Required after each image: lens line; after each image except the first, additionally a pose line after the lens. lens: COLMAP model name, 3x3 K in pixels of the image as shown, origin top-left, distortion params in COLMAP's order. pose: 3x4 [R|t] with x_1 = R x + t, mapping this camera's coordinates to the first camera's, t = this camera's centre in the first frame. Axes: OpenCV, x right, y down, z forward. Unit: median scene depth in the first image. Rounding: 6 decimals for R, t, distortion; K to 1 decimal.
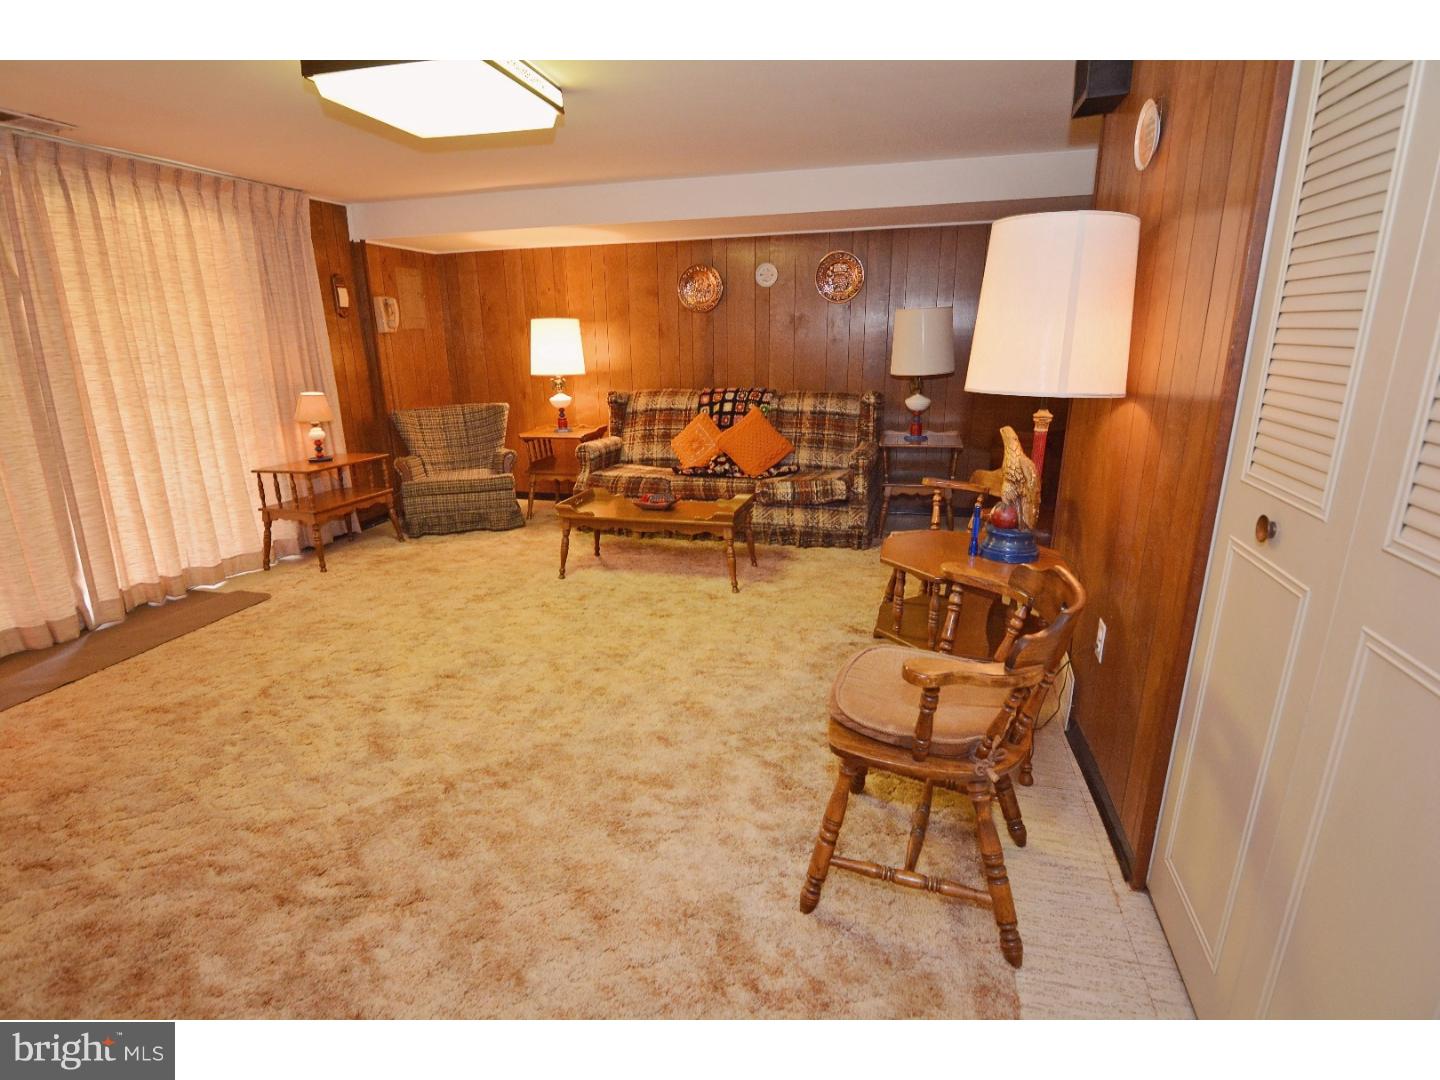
lens RADIAL K [[737.4, 0, 708.5], [0, 737.4, 539.9], [0, 0, 1]] dist [0.000274, -0.001183]
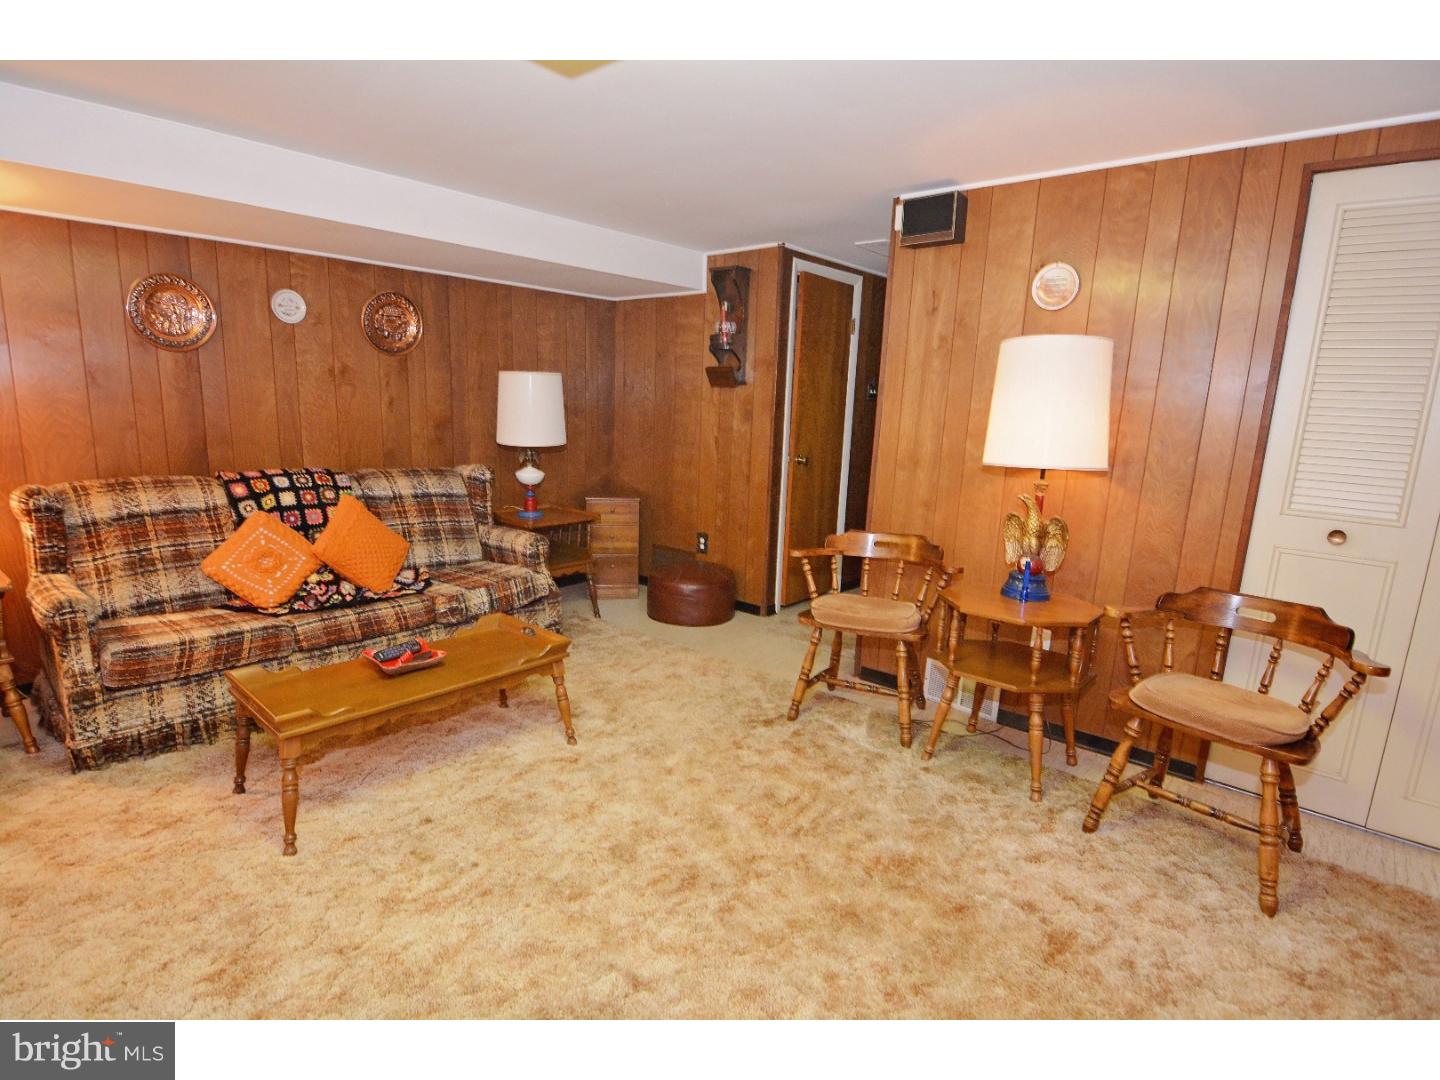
lens RADIAL K [[737.4, 0, 708.5], [0, 737.4, 539.9], [0, 0, 1]] dist [0.000274, -0.001183]
pose [[0.447196, -0.136509, 0.883957, -0.407120], [0.199508, 0.978610, 0.050195, -0.106803], [-0.871901, 0.153910, 0.464865, 0.389514]]
